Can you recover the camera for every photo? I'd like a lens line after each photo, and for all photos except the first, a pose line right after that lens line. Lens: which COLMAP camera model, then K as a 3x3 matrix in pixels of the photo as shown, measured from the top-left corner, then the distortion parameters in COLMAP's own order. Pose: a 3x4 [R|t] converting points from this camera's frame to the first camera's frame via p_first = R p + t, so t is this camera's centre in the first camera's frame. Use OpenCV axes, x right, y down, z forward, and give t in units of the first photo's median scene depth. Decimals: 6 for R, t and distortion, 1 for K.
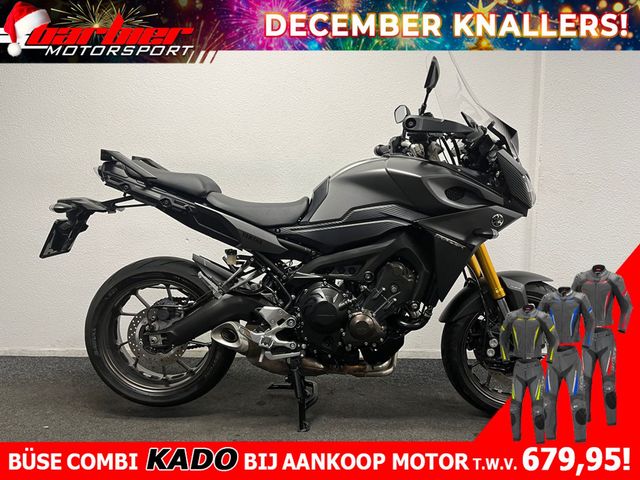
lens RADIAL K [[484.6, 0, 320.0], [0, 484.6, 240.0], [0, 0, 1]] dist [0.064928, -0.095284]
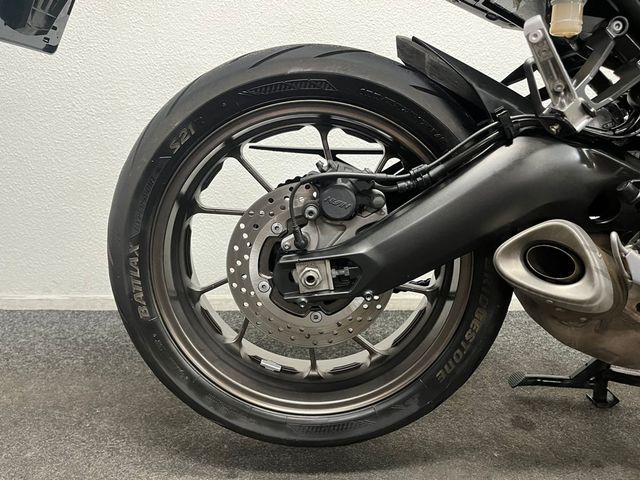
lens RADIAL K [[484.6, 0, 320.0], [0, 484.6, 240.0], [0, 0, 1]] dist [0.064928, -0.095284]
pose [[0.999856, -0.006537, -0.015634, -0.329978], [0.008314, 0.993160, 0.116461, 0.140107], [0.014766, -0.116575, 0.993072, 0.669553]]
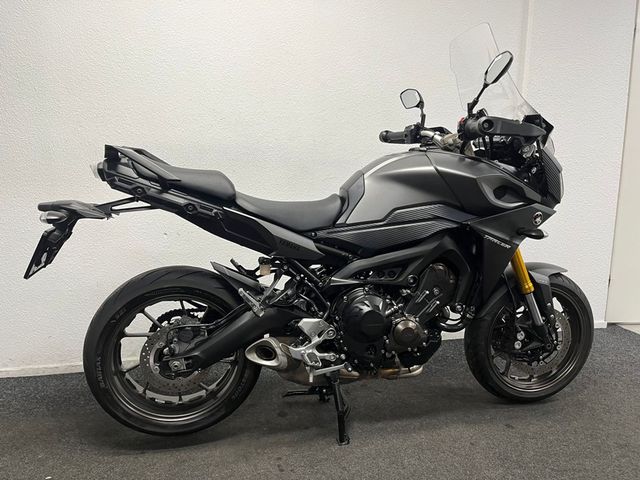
lens RADIAL K [[484.6, 0, 320.0], [0, 484.6, 240.0], [0, 0, 1]] dist [0.064928, -0.095284]
pose [[0.975700, -0.039690, 0.215488, -0.270257], [0.021192, 0.995940, 0.087484, -0.087995], [-0.218085, -0.080792, 0.972580, 0.117307]]
